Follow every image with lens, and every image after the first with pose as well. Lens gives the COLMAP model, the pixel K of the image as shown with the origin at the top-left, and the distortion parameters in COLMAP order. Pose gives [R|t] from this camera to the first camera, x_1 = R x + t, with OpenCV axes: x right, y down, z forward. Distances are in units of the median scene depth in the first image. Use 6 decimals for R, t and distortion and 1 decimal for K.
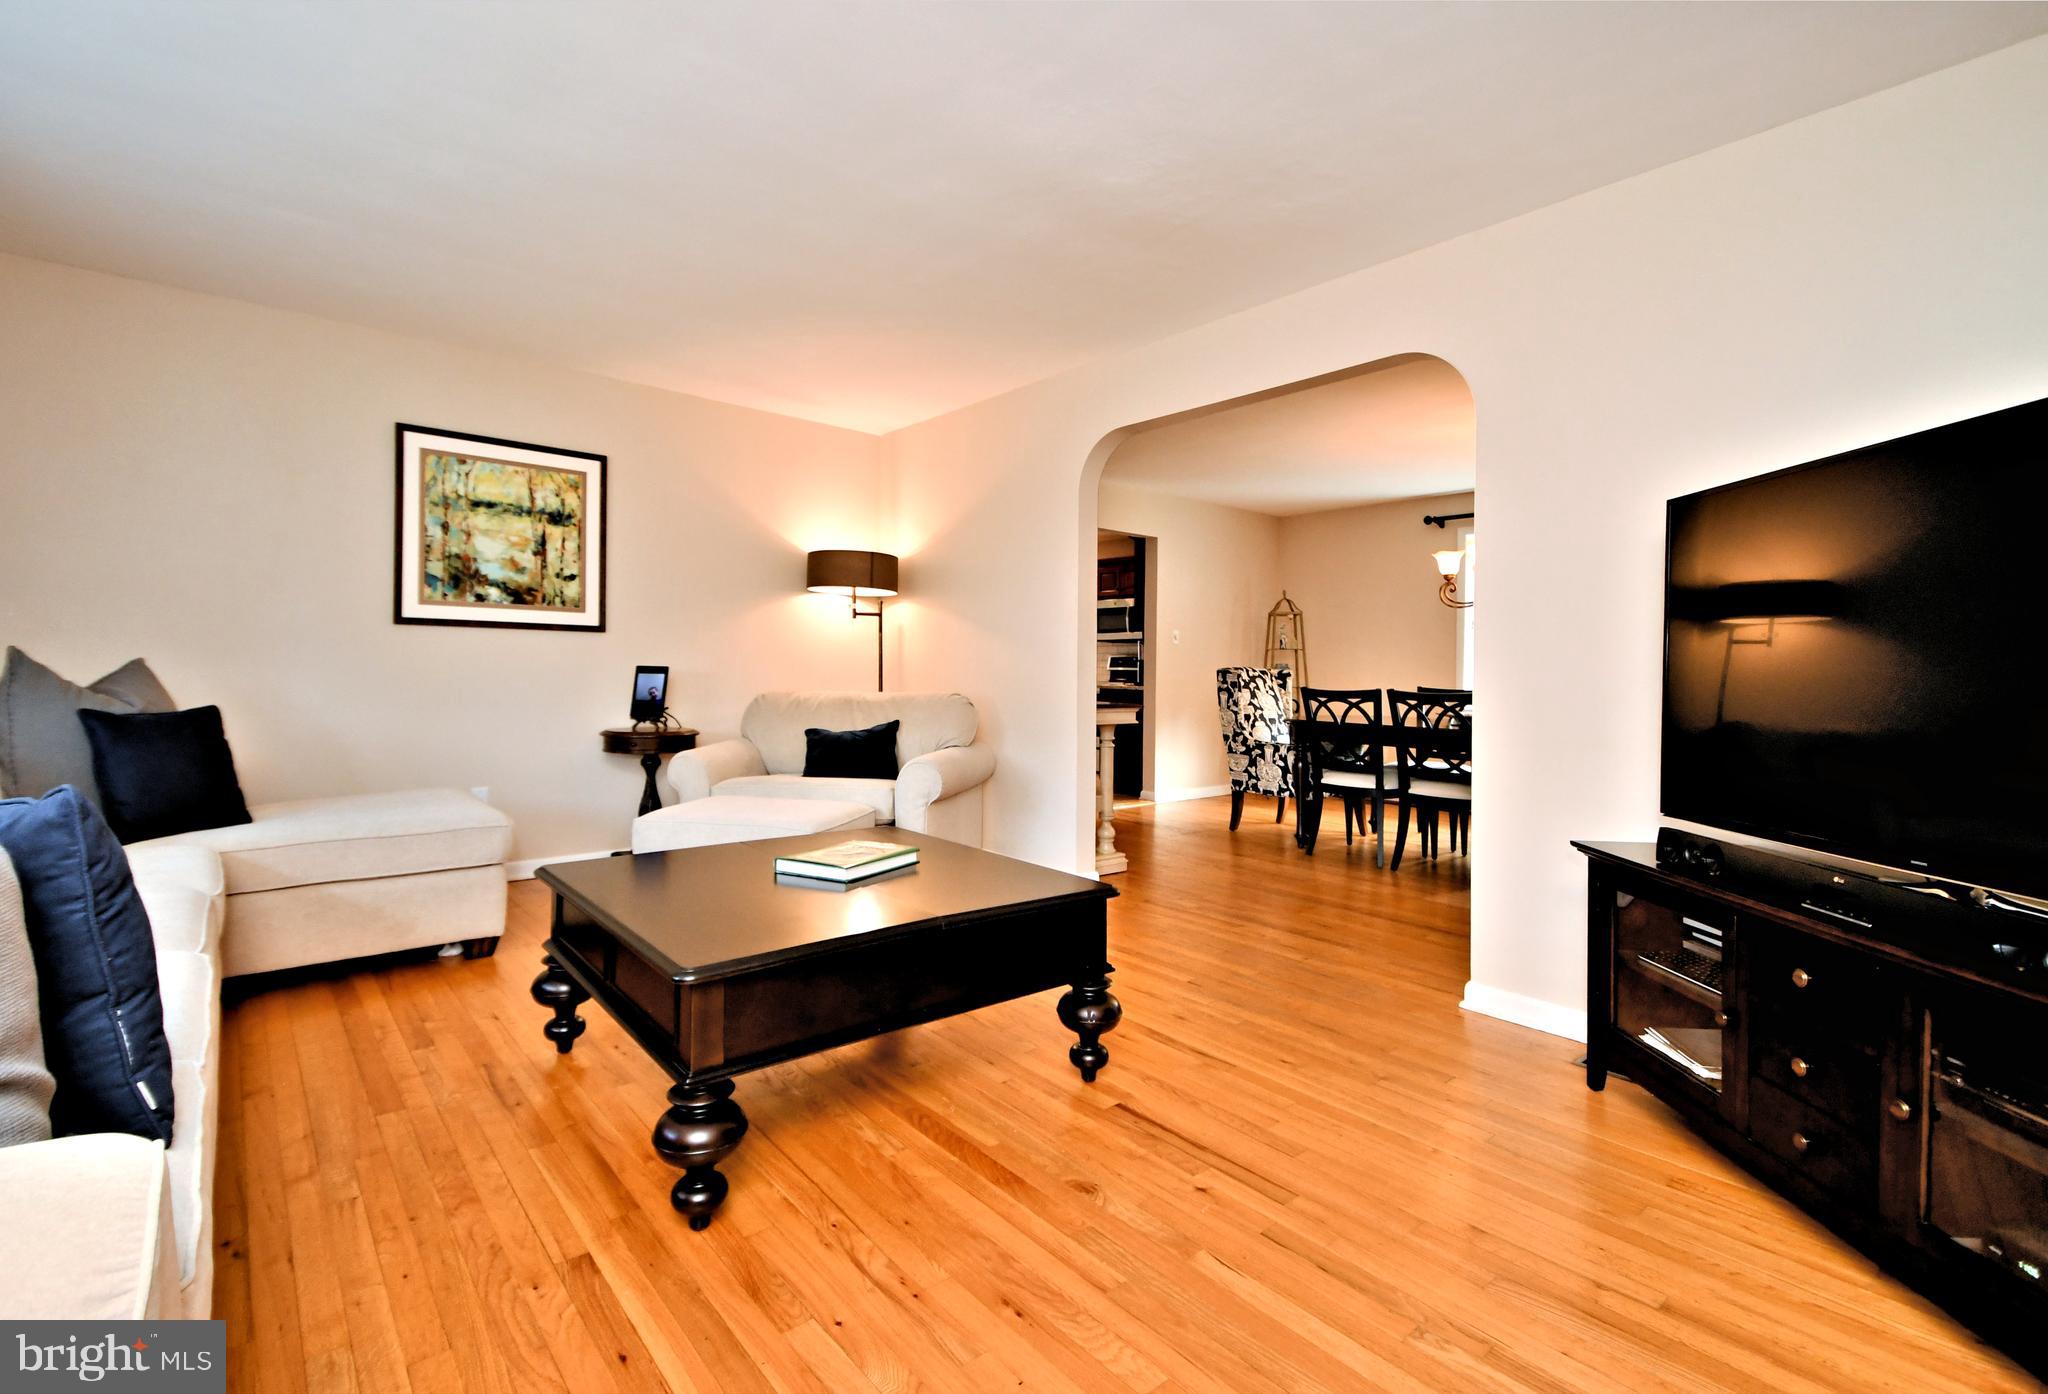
lens RADIAL K [[927.8, 0, 1024.0], [0, 927.8, 697.0], [0, 0, 1]] dist [-0.000465, -0.000212]
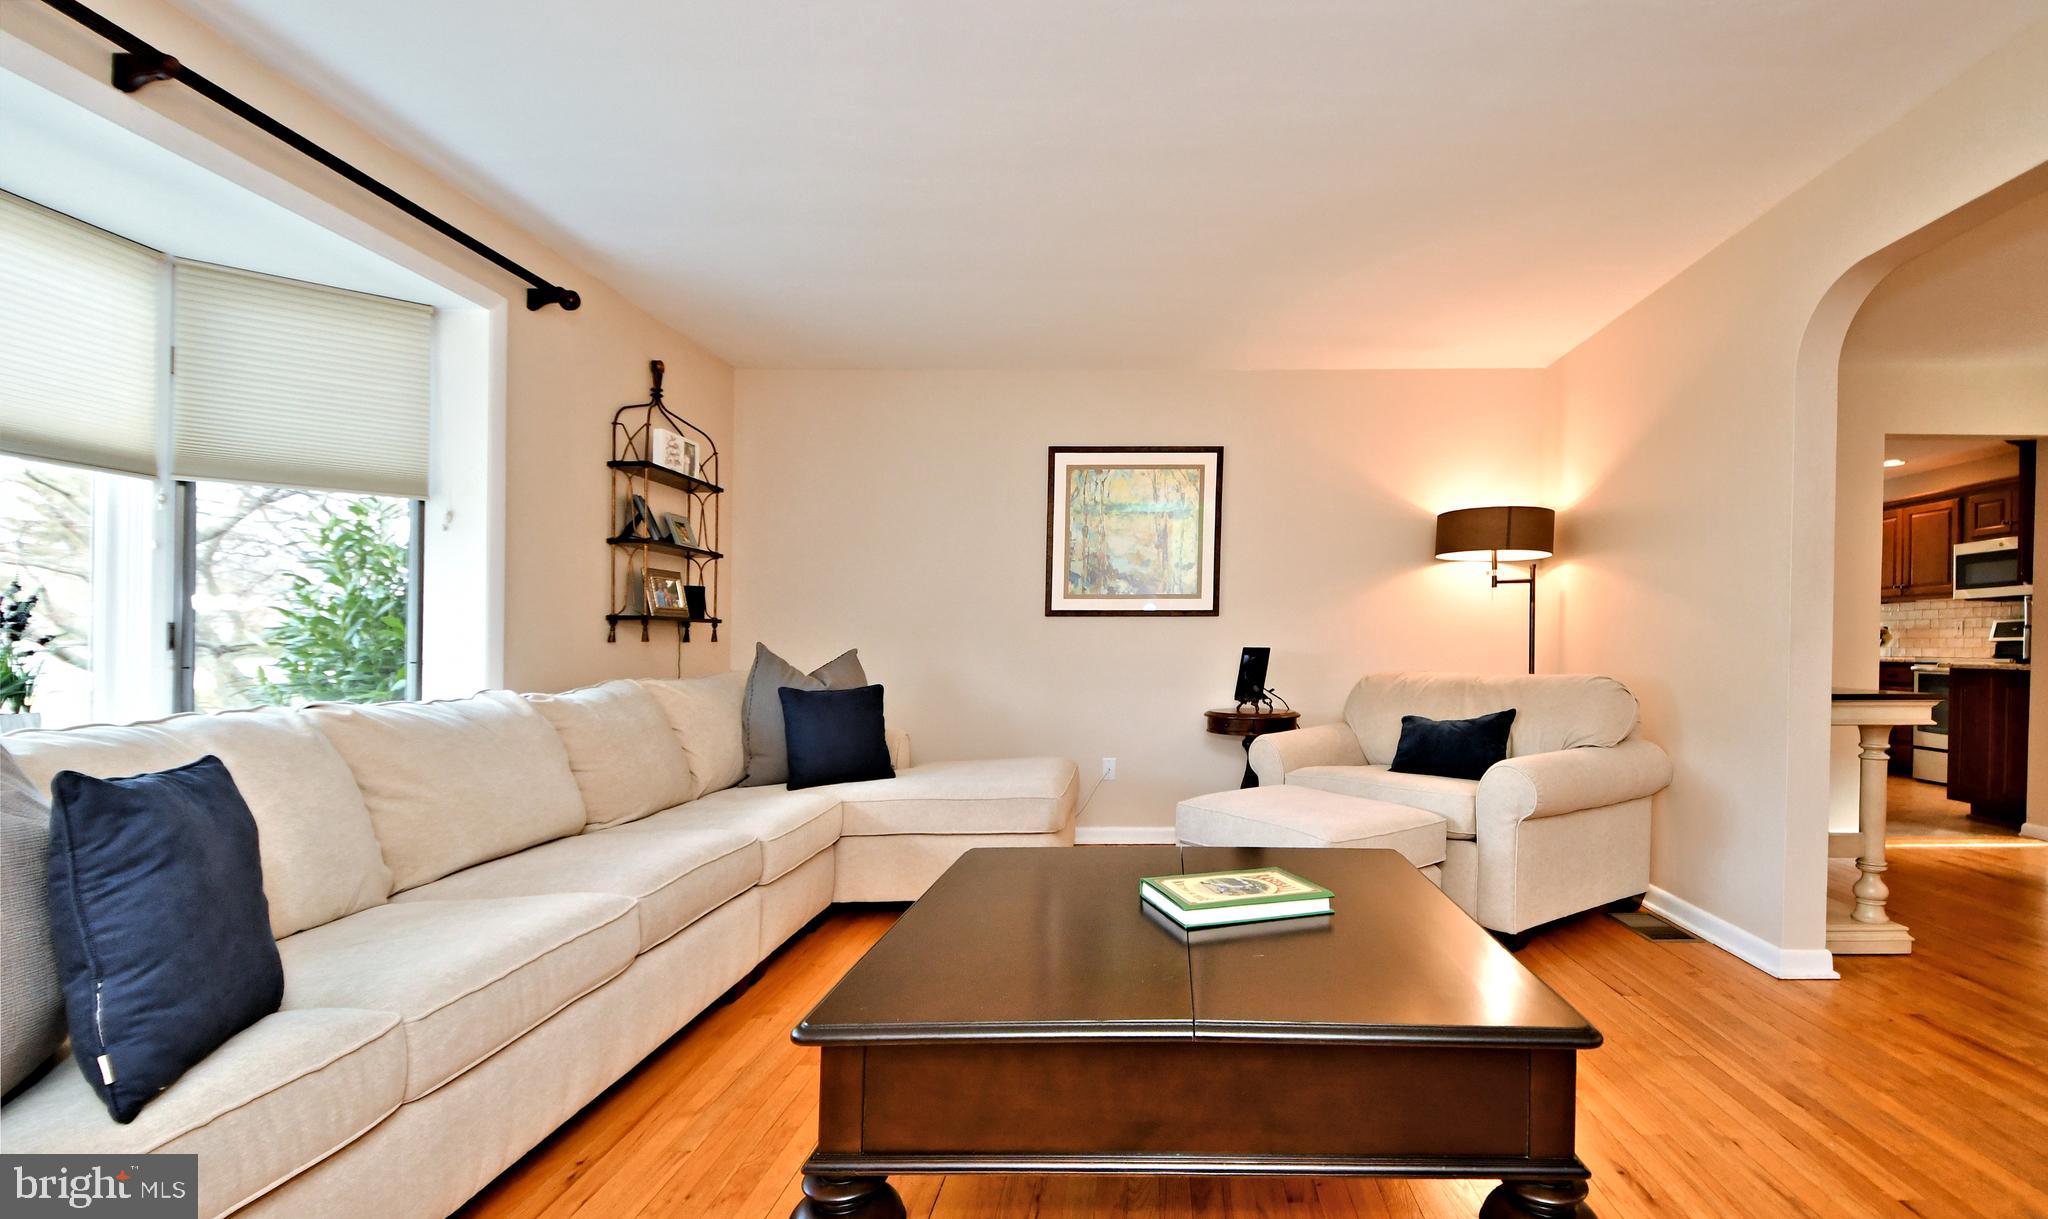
lens RADIAL K [[905.7, 0, 1024.4], [0, 905.7, 667.0], [0, 0, 1]] dist [0.096754, -0.071980]
pose [[0.758530, -0.004005, -0.651626, 0.054745], [-0.003394, 0.999943, -0.010097, -0.001834], [0.651630, 0.009871, 0.758473, 0.094447]]
